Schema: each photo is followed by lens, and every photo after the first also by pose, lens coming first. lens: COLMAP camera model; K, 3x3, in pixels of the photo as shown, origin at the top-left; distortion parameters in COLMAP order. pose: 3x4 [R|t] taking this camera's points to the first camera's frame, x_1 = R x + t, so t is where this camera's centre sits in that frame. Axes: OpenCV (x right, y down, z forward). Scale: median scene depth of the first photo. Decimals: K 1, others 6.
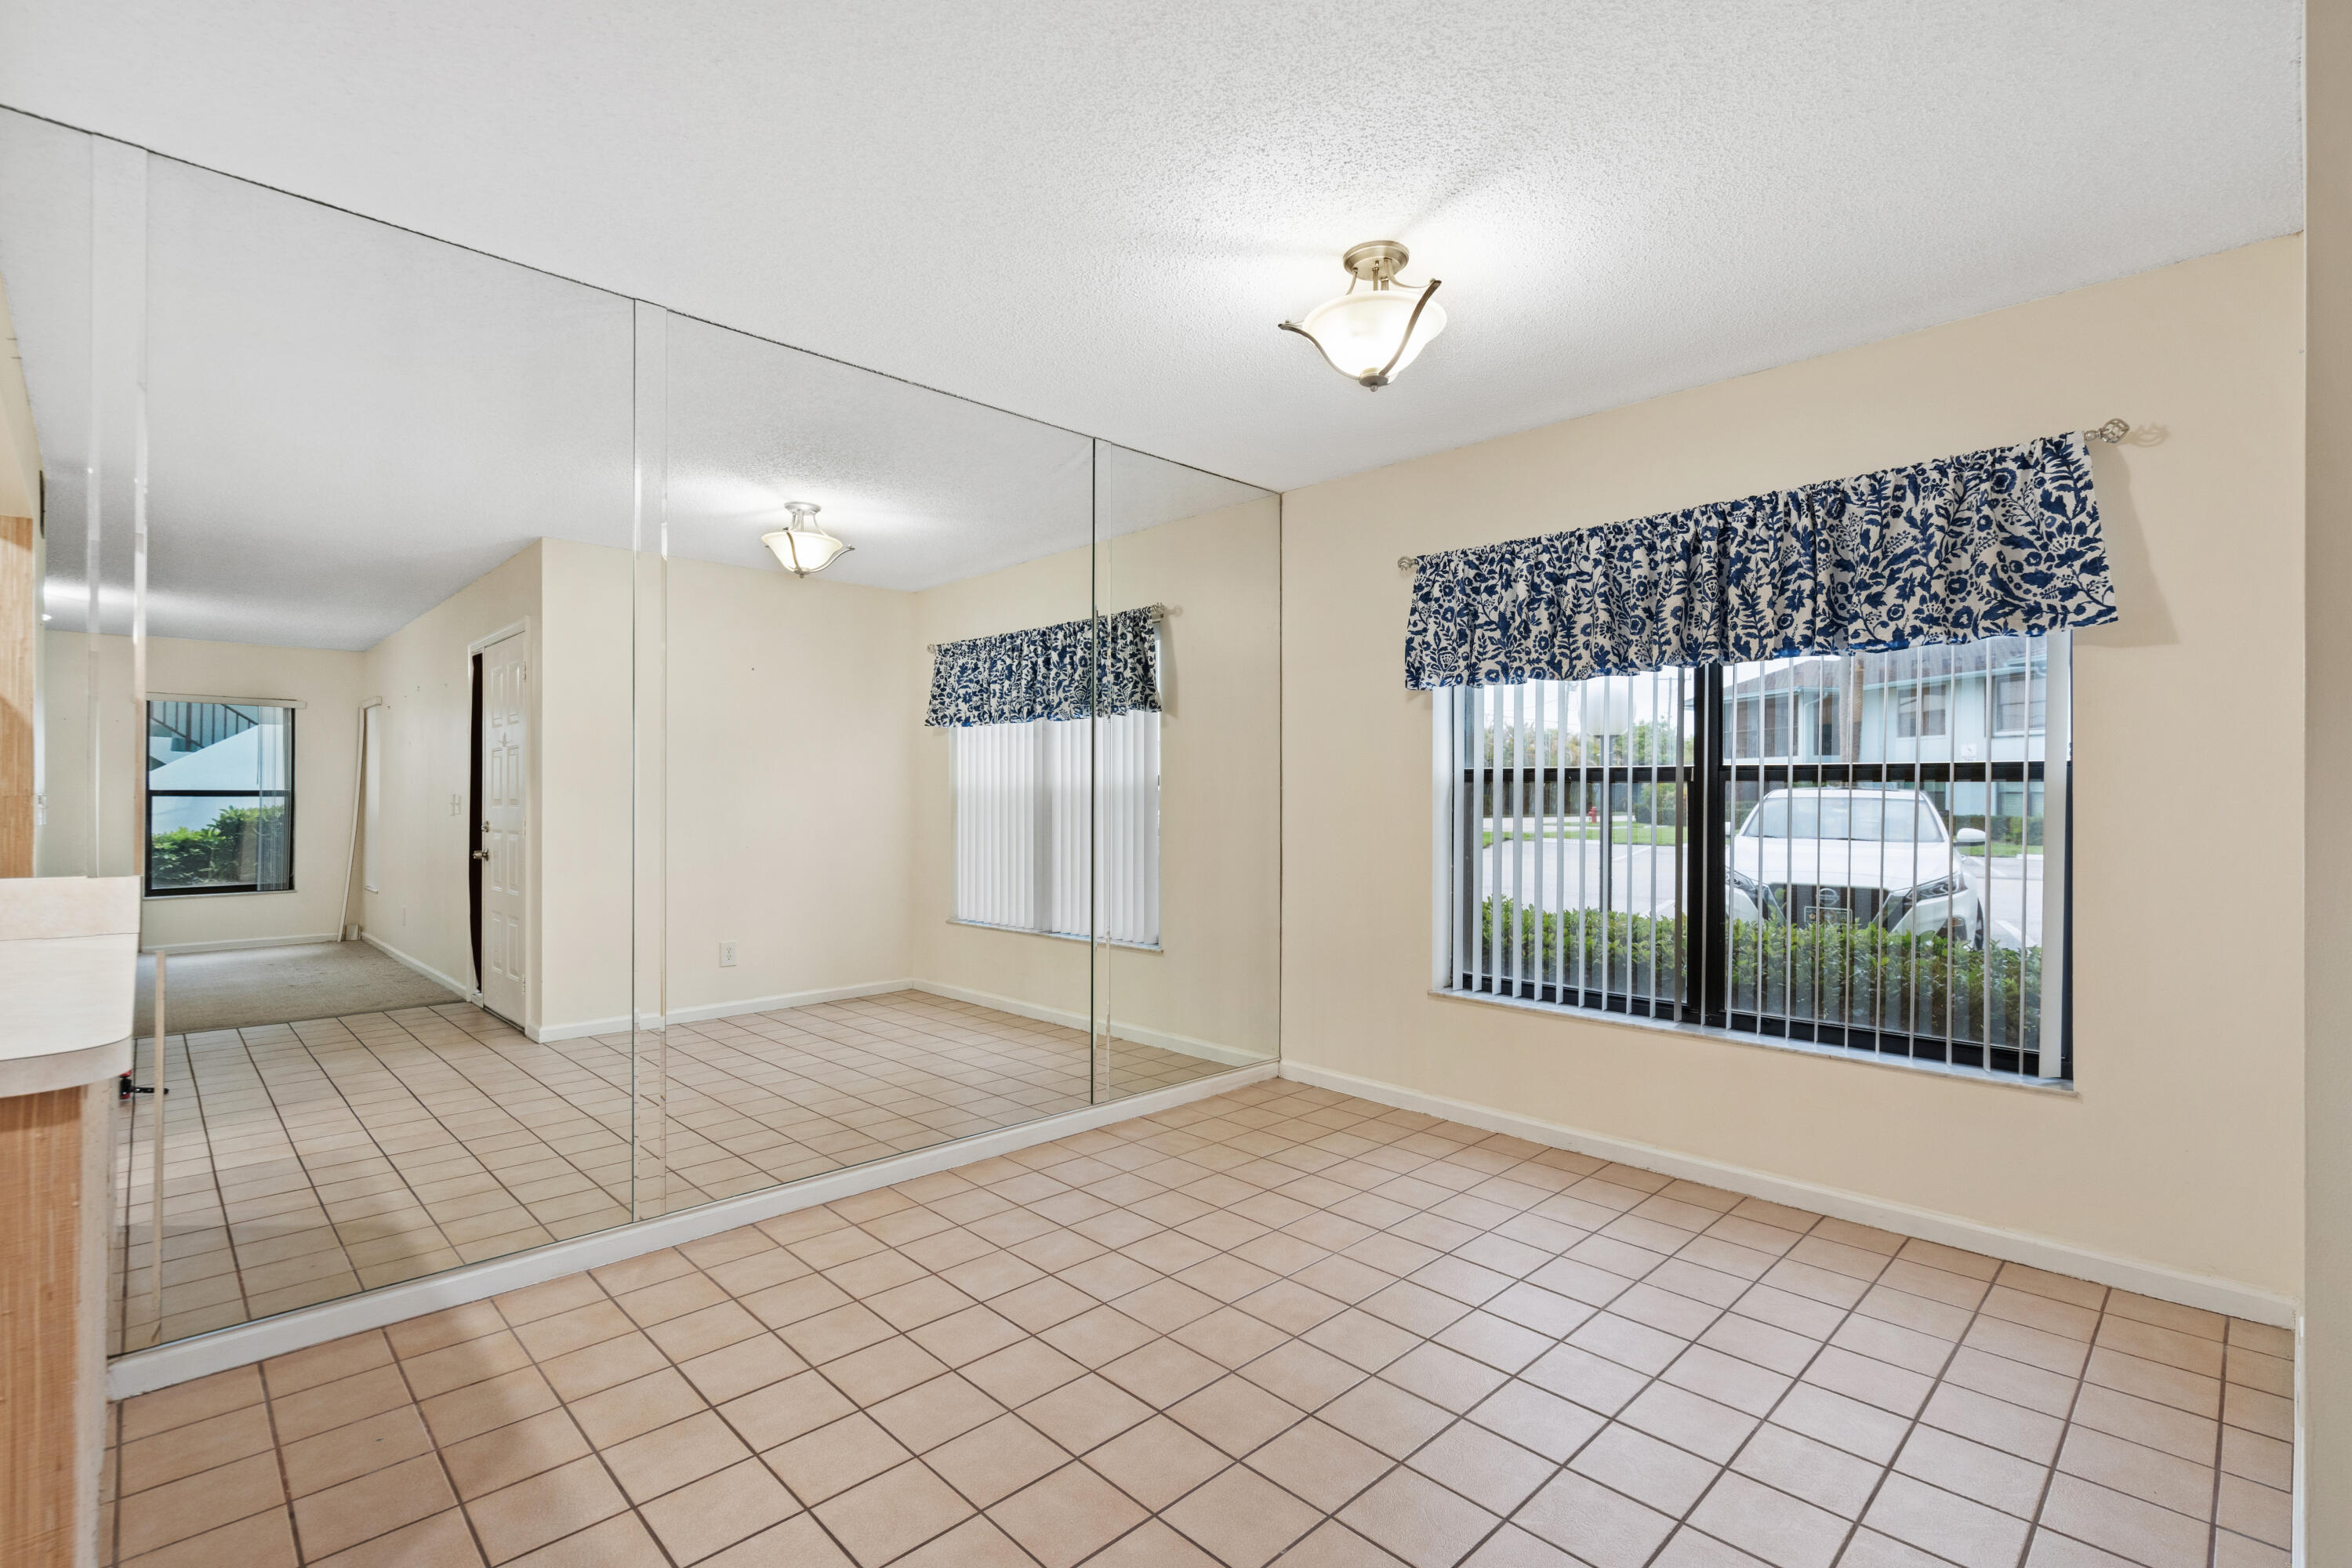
lens RADIAL K [[1076.7, 0, 1184.6], [0, 1076.7, 775.9], [0, 0, 1]] dist [-0.003531, 0.002871]
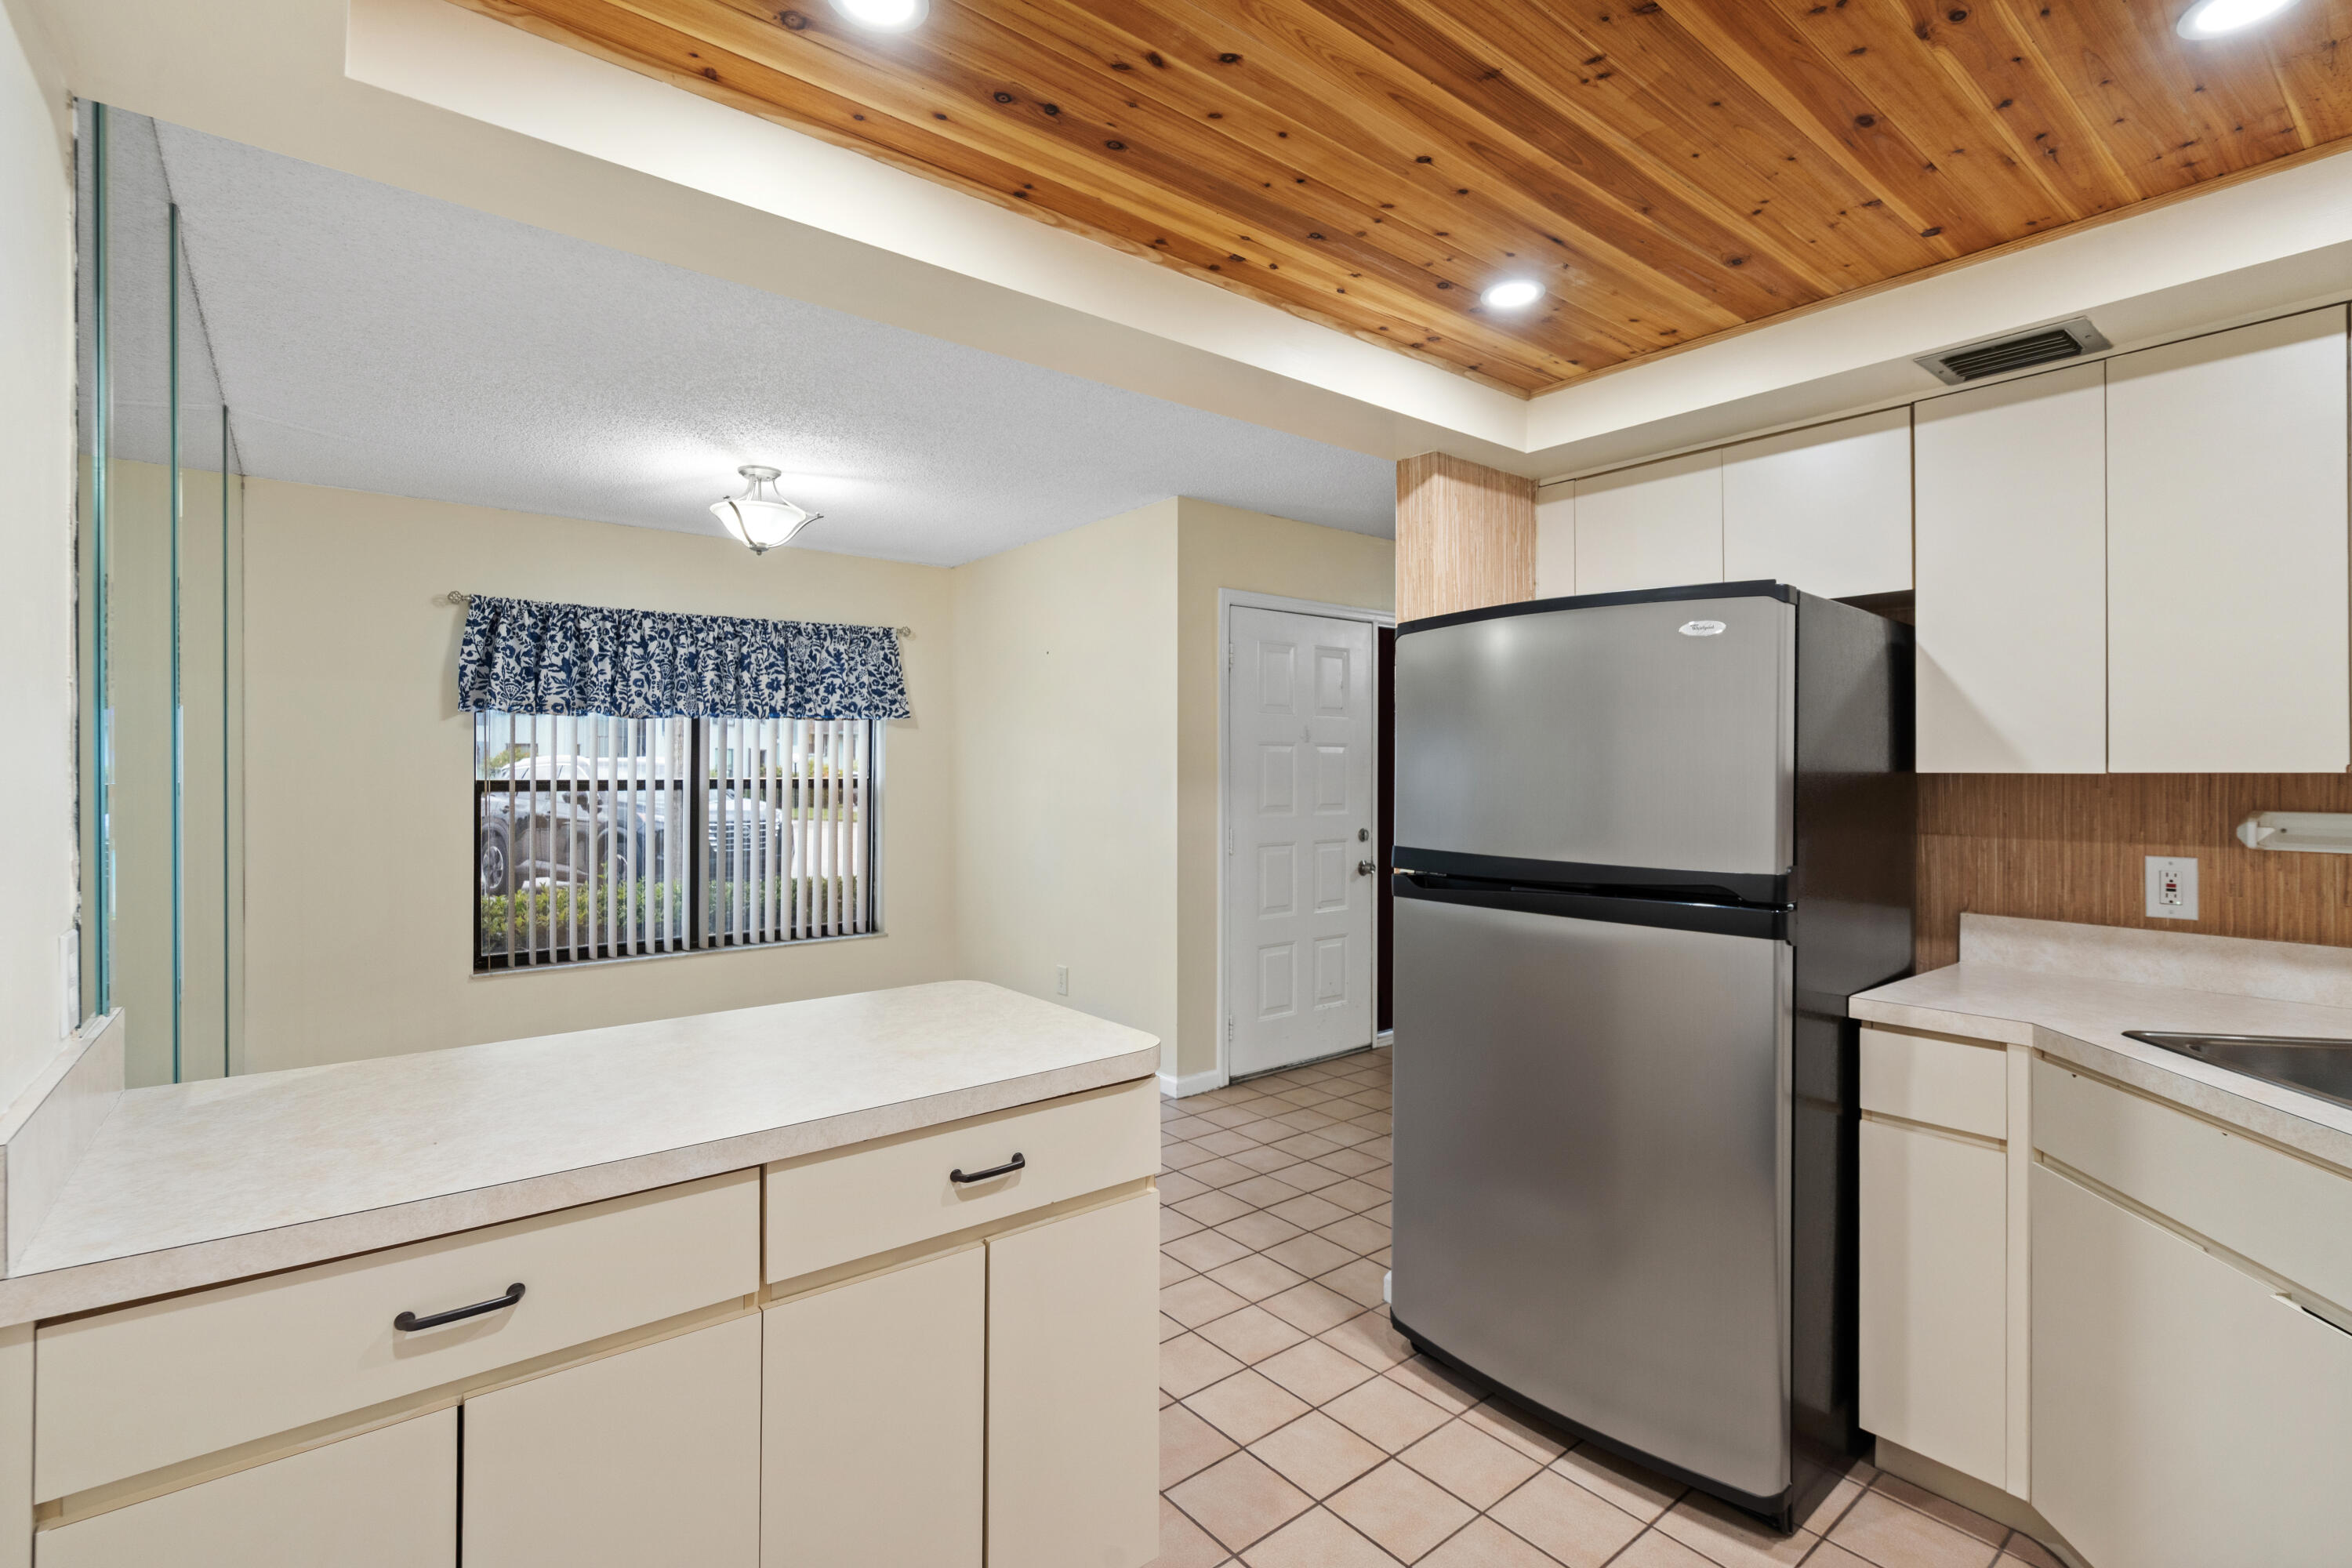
lens RADIAL K [[1076.7, 0, 1176.8], [0, 1076.7, 768.2], [0, 0, 1]] dist [-0.003531, 0.002871]
pose [[0.102329, -0.005177, 0.994737, -1.047058], [-0.017618, 0.999820, 0.007016, -0.051288], [-0.994595, -0.018243, 0.102219, 0.170749]]
